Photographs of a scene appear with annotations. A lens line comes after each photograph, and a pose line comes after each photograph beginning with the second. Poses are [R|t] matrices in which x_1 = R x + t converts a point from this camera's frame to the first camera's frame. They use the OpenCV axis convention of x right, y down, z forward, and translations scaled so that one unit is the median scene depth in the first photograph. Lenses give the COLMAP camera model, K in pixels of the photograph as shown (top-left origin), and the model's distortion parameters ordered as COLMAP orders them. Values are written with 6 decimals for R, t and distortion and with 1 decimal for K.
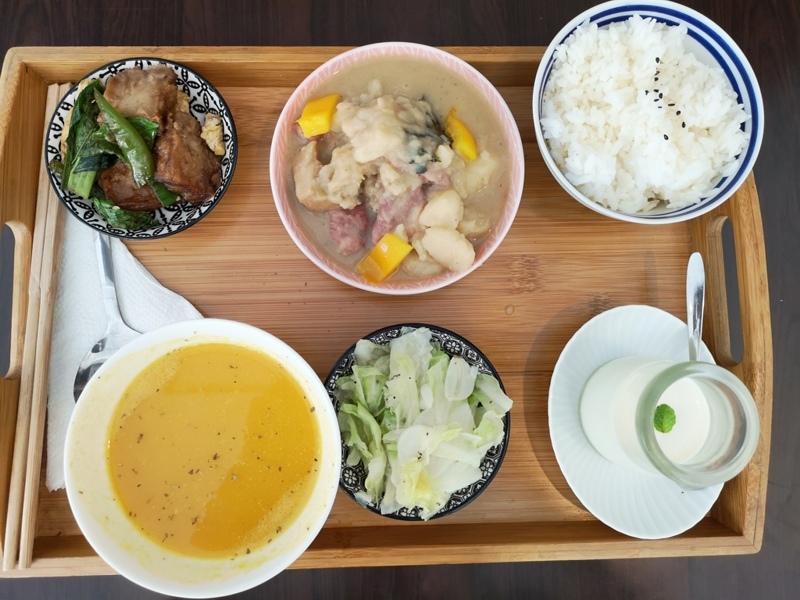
lens RADIAL K [[627.0, 0, 402.5], [0, 627.0, 300.3], [0, 0, 1]] dist [0.027501, -0.015540]
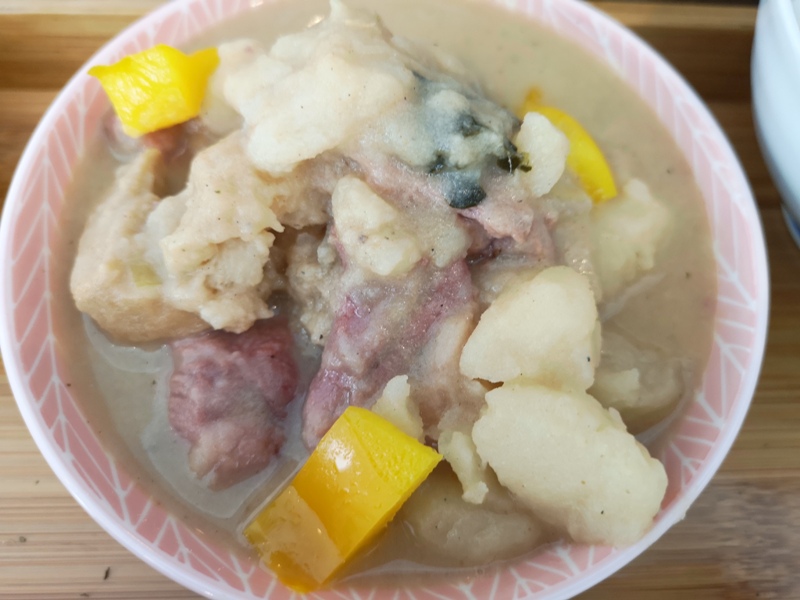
lens RADIAL K [[627.0, 0, 404.9], [0, 627.0, 303.5], [0, 0, 1]] dist [0.027501, -0.015540]
pose [[0.999801, 0.004605, 0.019429, -0.005626], [0.002127, 0.942945, -0.332943, -0.054690], [-0.019854, 0.332918, 0.942747, 0.708202]]
